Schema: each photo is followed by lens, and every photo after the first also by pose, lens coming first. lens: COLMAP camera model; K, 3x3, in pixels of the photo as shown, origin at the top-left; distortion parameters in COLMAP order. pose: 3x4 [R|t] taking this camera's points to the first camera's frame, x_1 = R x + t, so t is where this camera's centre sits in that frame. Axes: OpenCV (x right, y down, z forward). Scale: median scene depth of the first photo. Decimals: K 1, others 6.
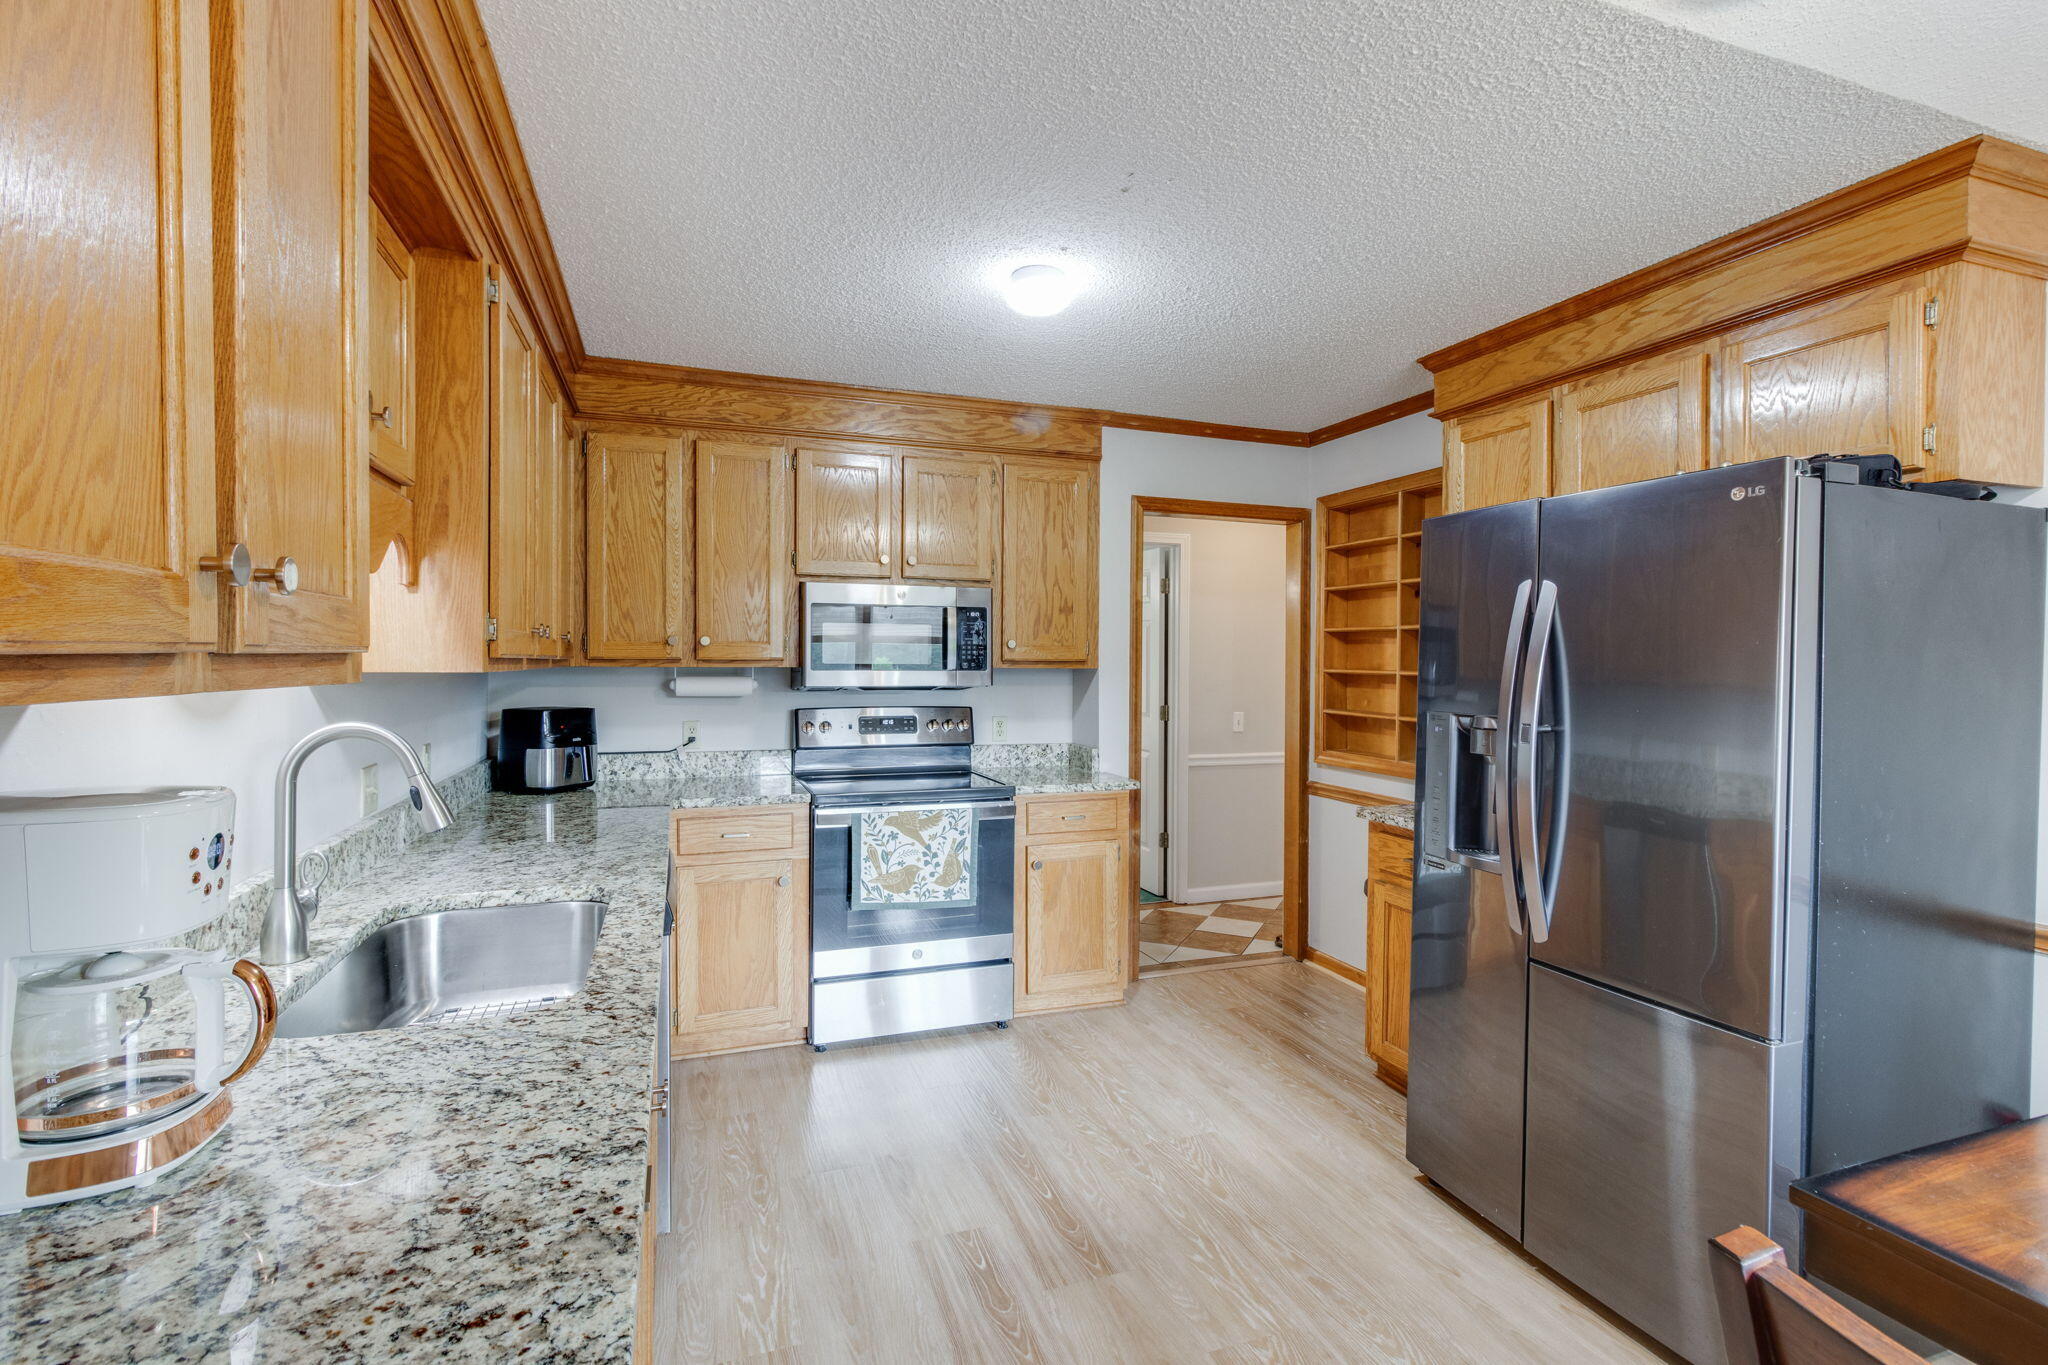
lens RADIAL K [[947.1, 0, 1021.2], [0, 947.1, 676.0], [0, 0, 1]] dist [0.004440, 0.000702]
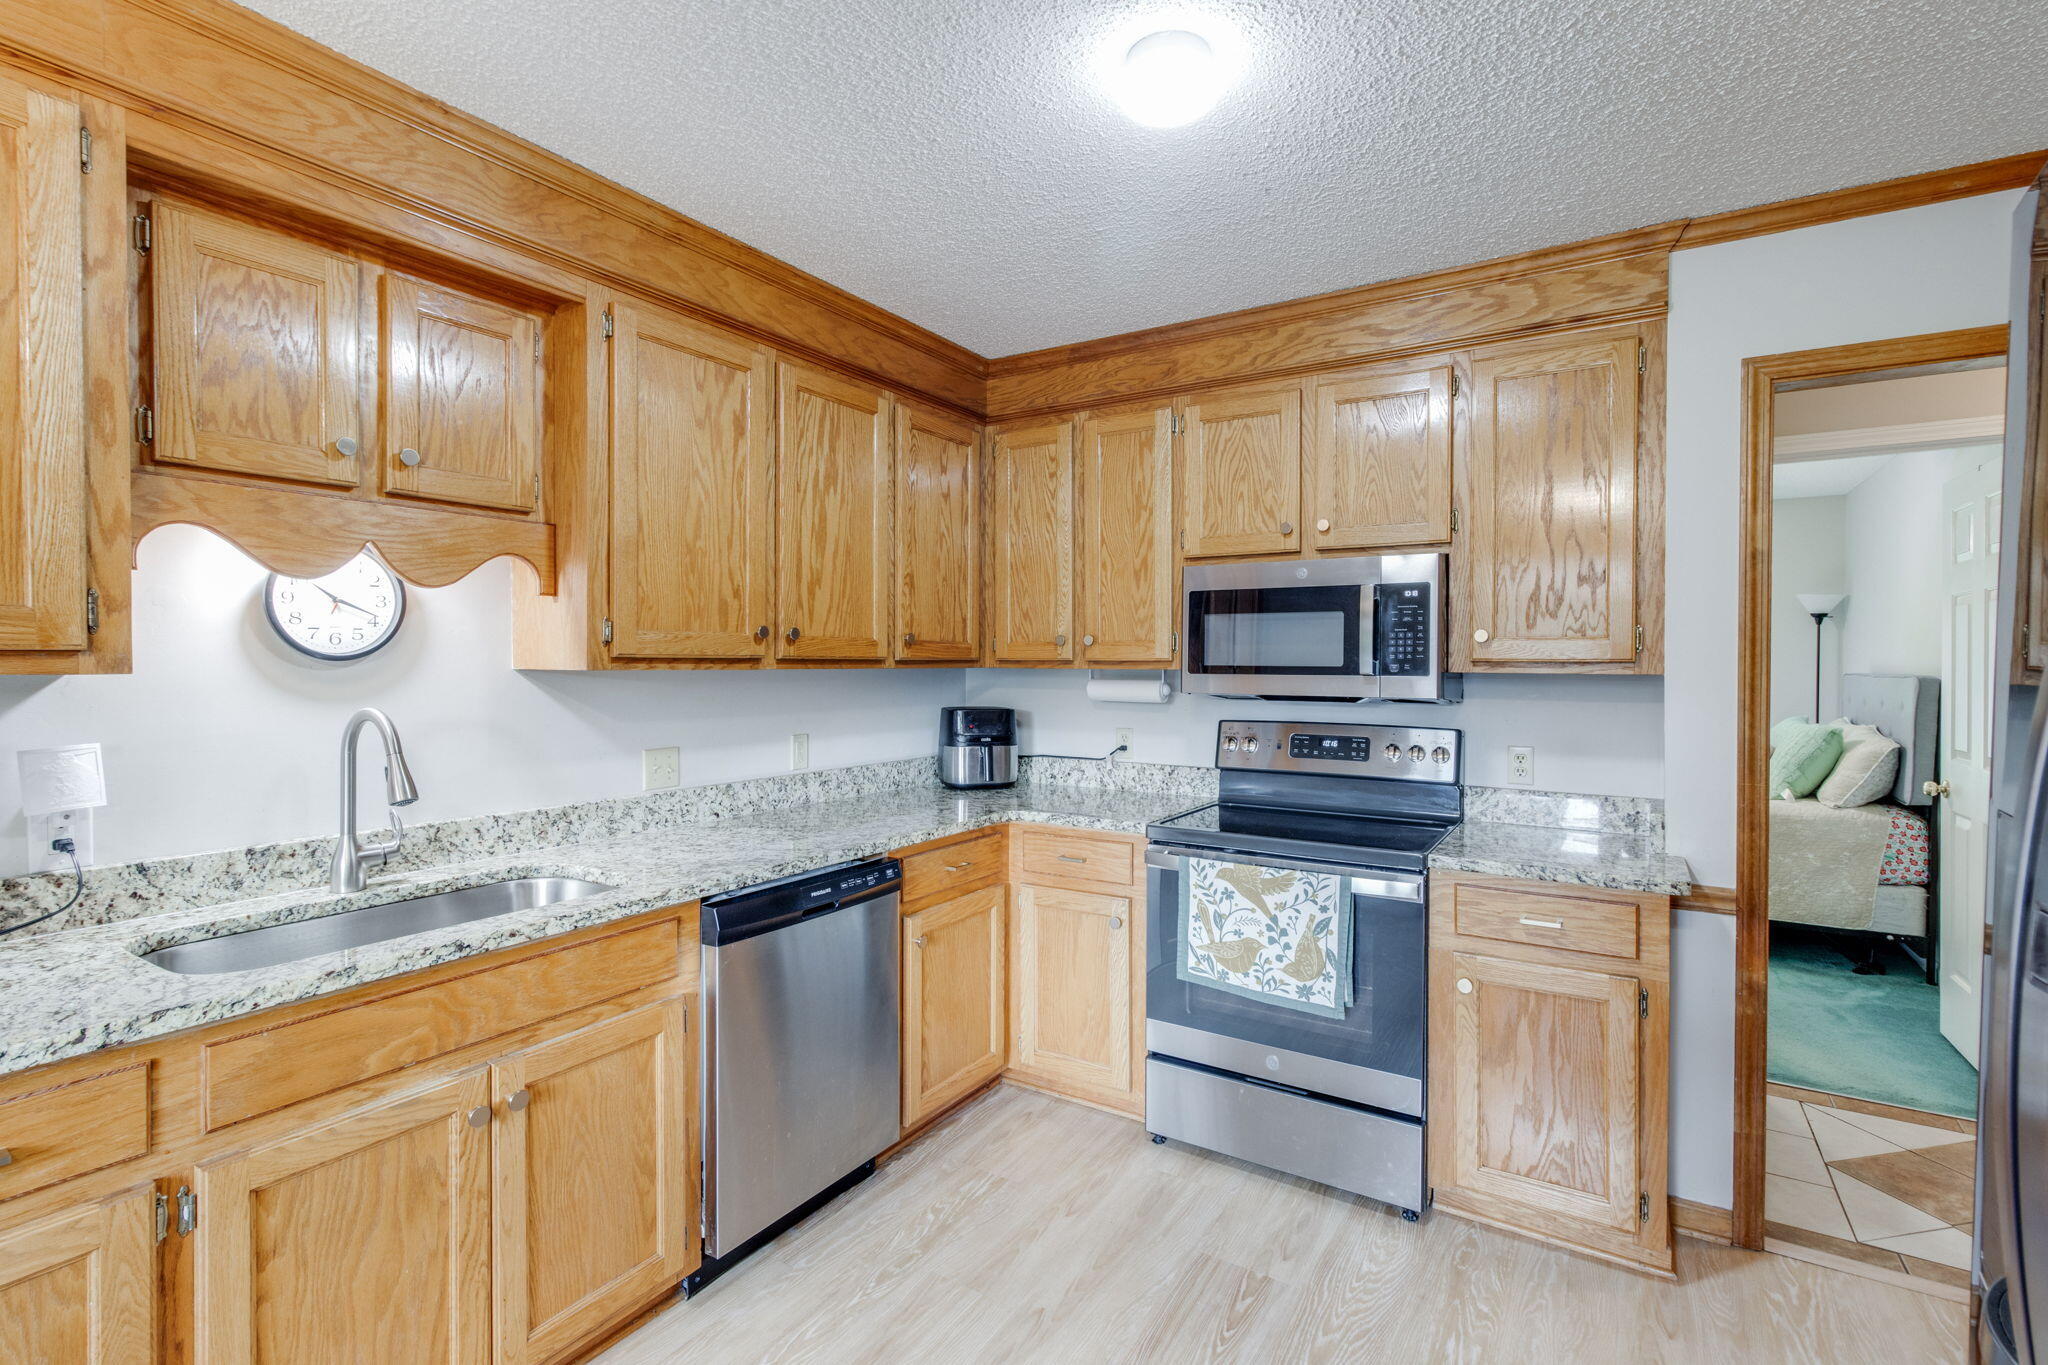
lens RADIAL K [[947.1, 0, 1024.8], [0, 947.1, 672.6], [0, 0, 1]] dist [0.004440, 0.000702]
pose [[0.615359, 0.006659, -0.788219, 0.349016], [-0.013344, 0.999909, -0.001971, -0.003363], [0.788134, 0.011731, 0.615392, 0.397590]]
